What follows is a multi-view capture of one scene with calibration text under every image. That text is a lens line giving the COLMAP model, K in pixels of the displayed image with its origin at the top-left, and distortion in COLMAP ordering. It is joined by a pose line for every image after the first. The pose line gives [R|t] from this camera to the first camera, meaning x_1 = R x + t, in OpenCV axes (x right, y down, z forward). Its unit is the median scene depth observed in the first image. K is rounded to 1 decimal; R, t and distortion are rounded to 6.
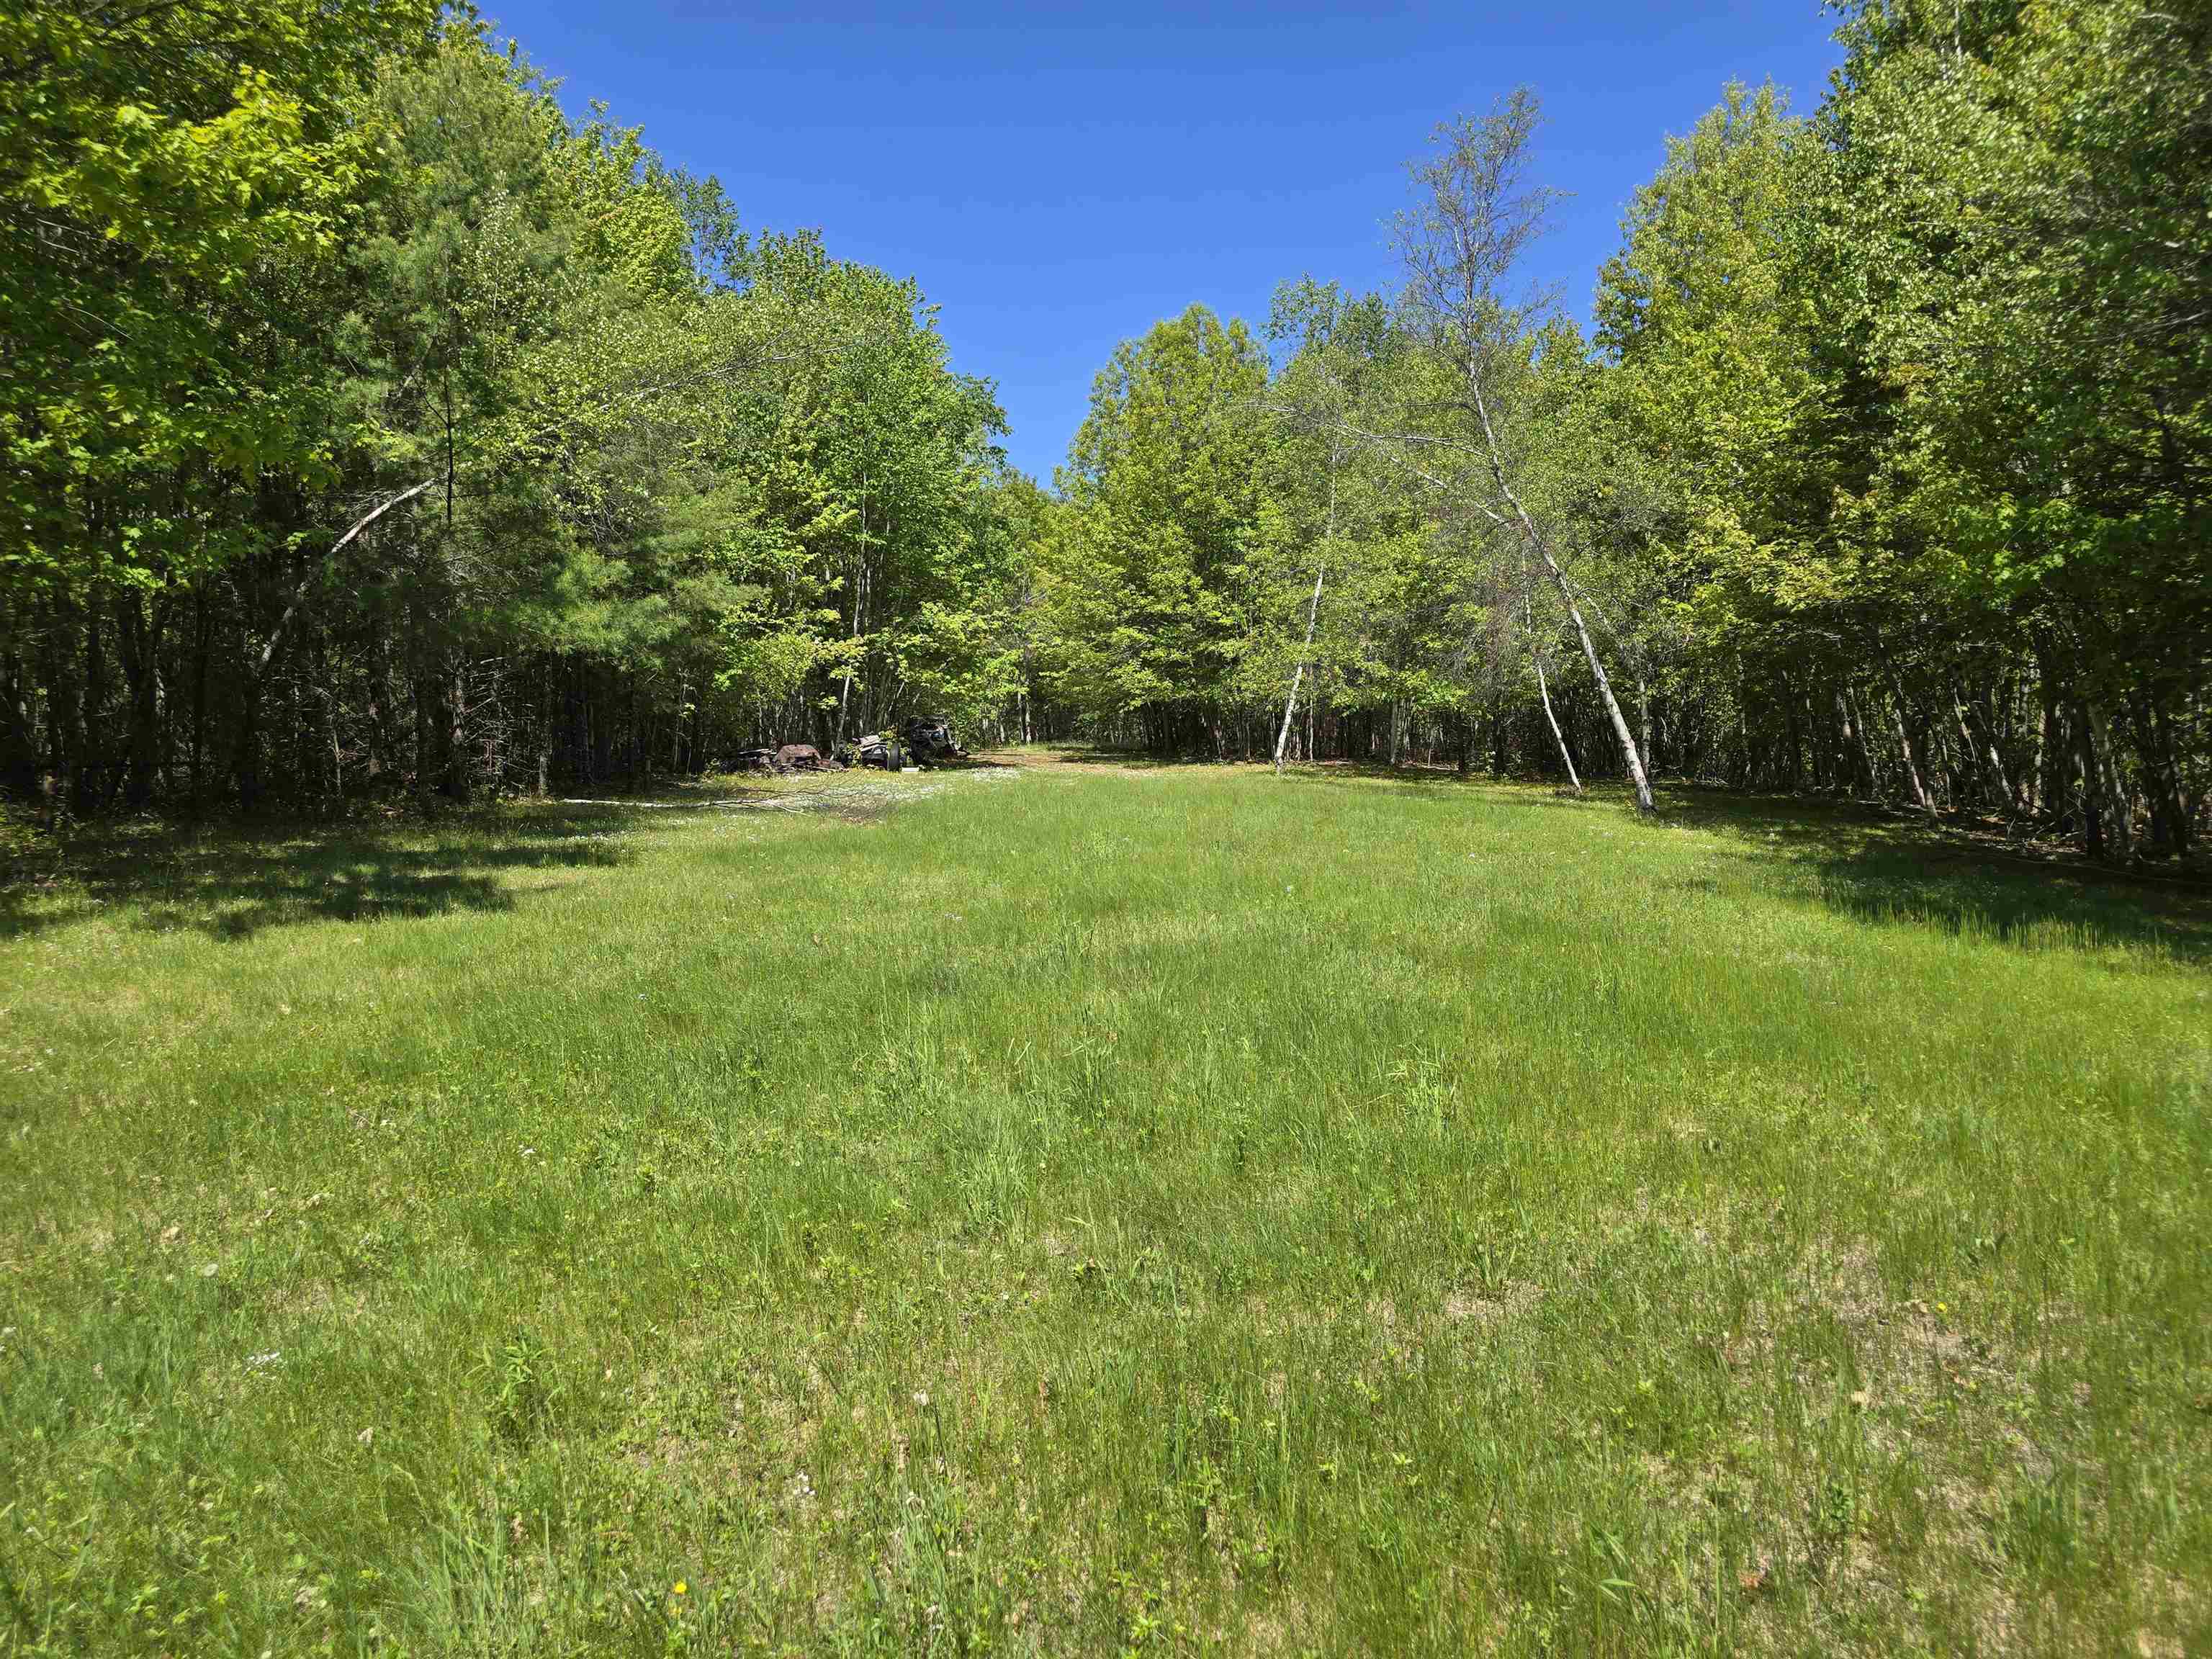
lens RADIAL K [[1490.3, 0, 1101.0], [0, 1490.3, 819.4], [0, 0, 1]] dist [0.001379, 0.000063]
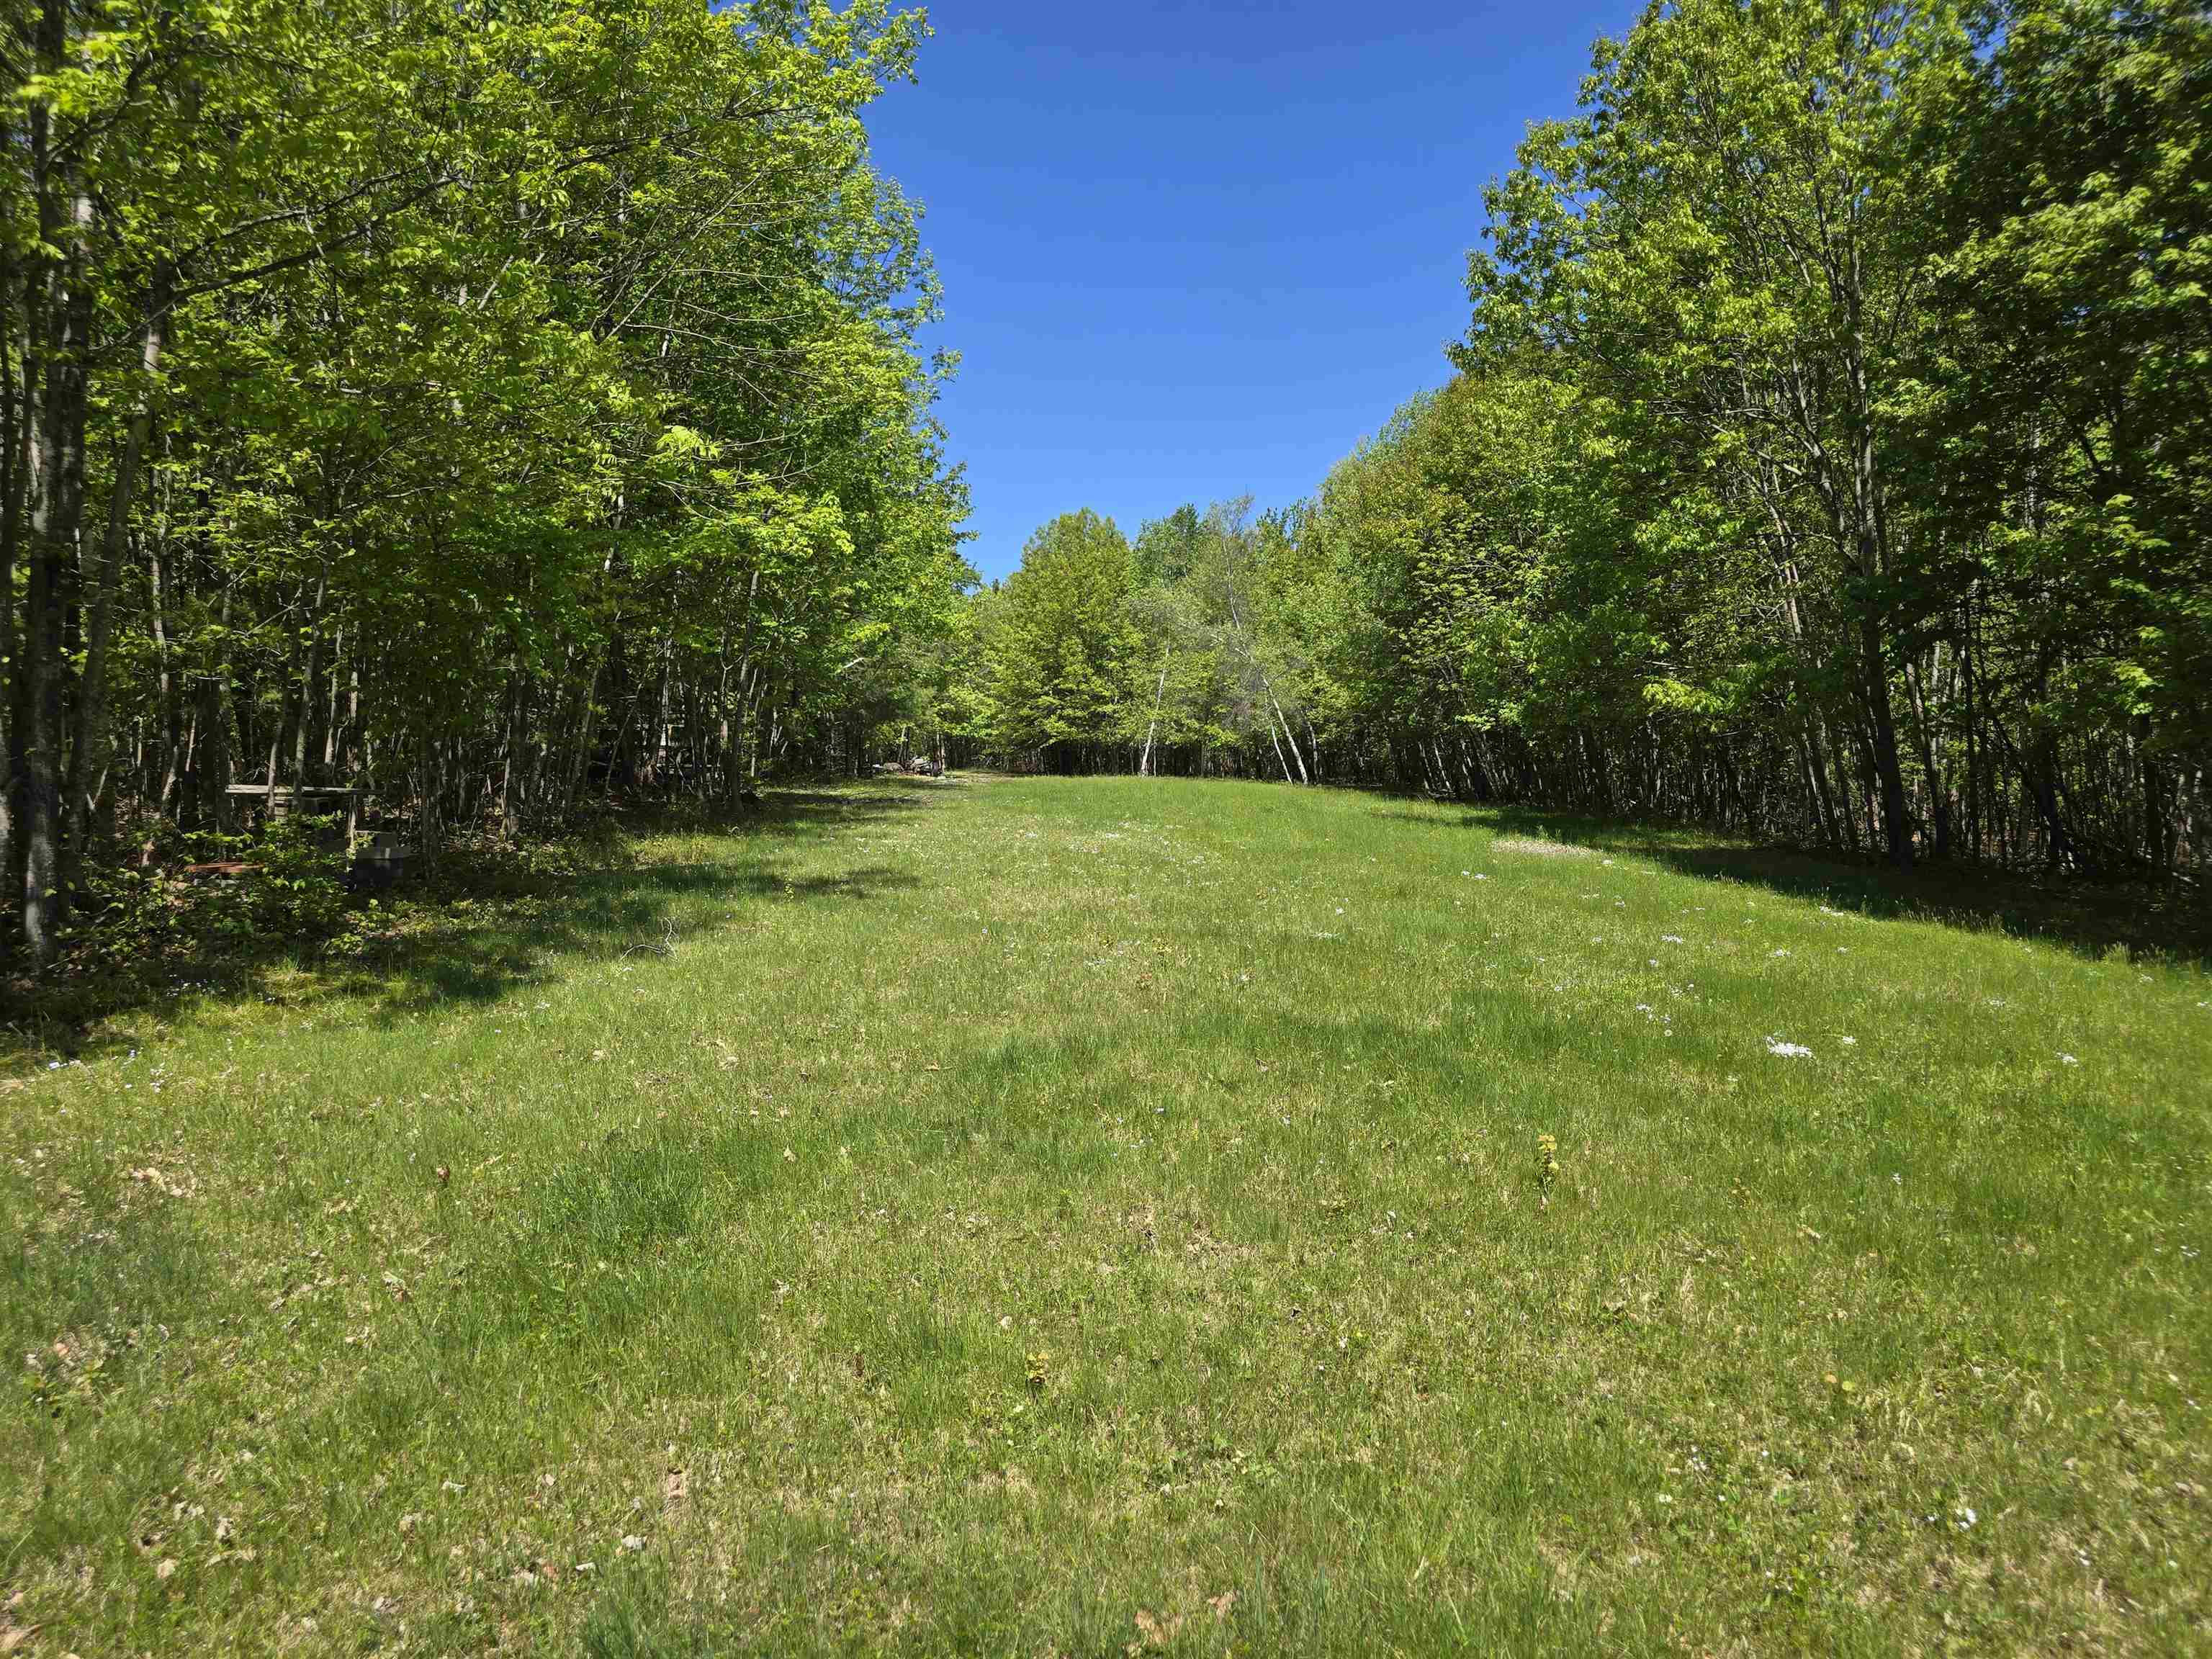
lens RADIAL K [[1490.3, 0, 1107.0], [0, 1490.3, 833.2], [0, 0, 1]] dist [0.001379, 0.000063]
pose [[0.990545, -0.003507, 0.137145, -0.156772], [0.004759, 0.999950, -0.008797, 0.046116], [-0.137107, 0.009367, 0.990512, -0.735258]]
